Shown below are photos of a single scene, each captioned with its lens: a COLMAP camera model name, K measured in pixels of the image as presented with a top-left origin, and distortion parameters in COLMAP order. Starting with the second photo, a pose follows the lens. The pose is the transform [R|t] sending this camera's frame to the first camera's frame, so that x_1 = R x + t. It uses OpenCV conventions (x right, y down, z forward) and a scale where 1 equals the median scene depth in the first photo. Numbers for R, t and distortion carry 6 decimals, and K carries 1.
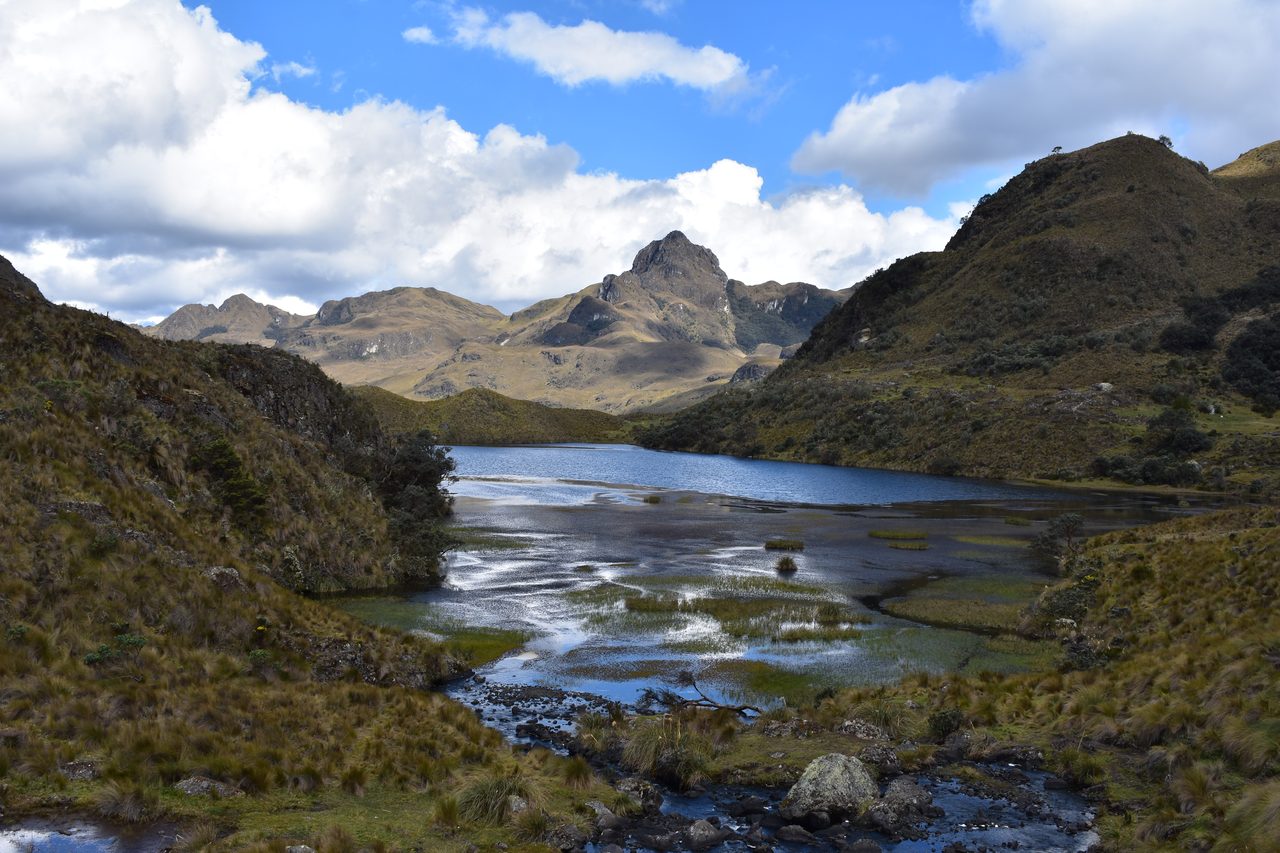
lens RADIAL K [[1430.4, 0, 641.3], [0, 1430.4, 426.9], [0, 0, 1]] dist [-0.055377, 0.002153]
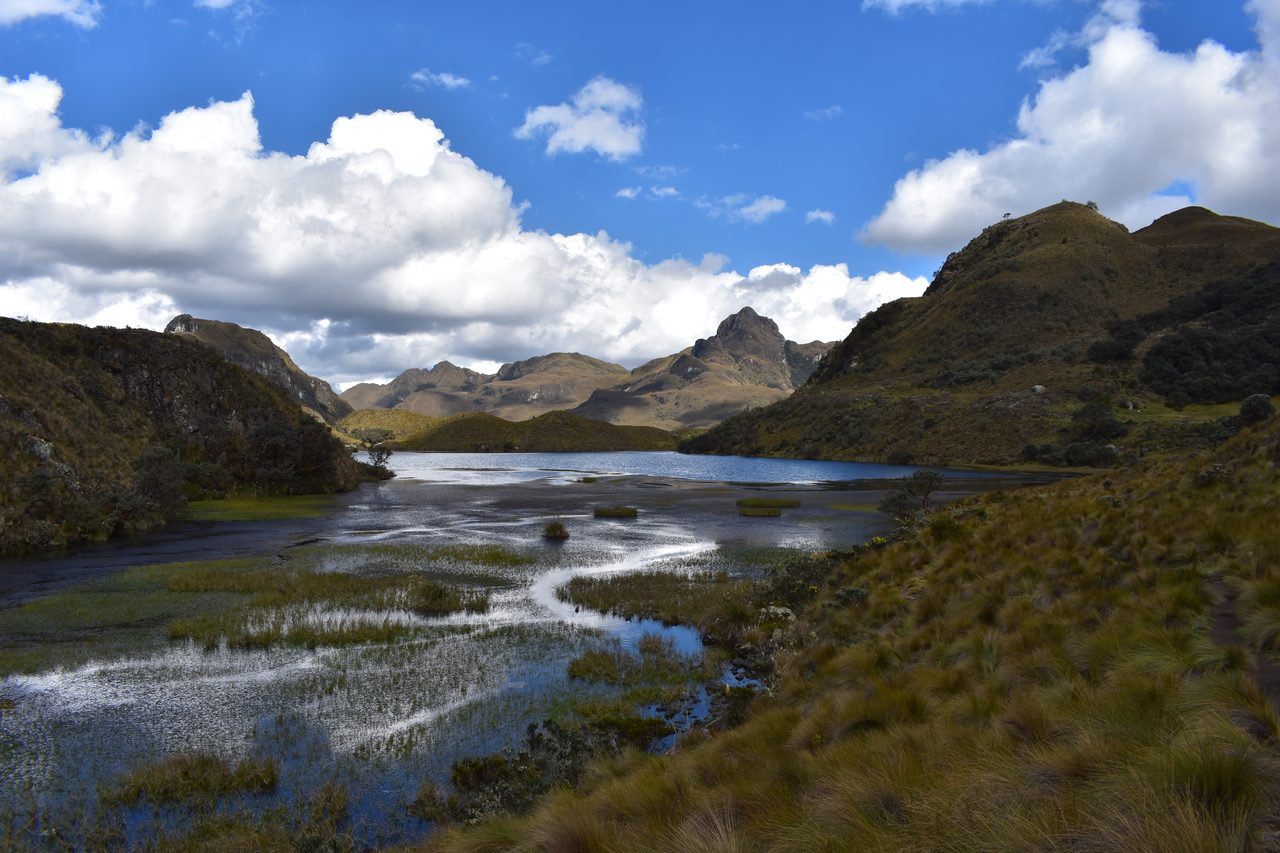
lens RADIAL K [[1005.8, 0, 638.6], [0, 1005.8, 433.0], [0, 0, 1]] dist [-0.091581, 0.015445]
pose [[0.995479, -0.021283, -0.092564, 0.055303], [0.019706, 0.999645, -0.017912, 0.013775], [0.092913, 0.016007, 0.995546, 0.115190]]
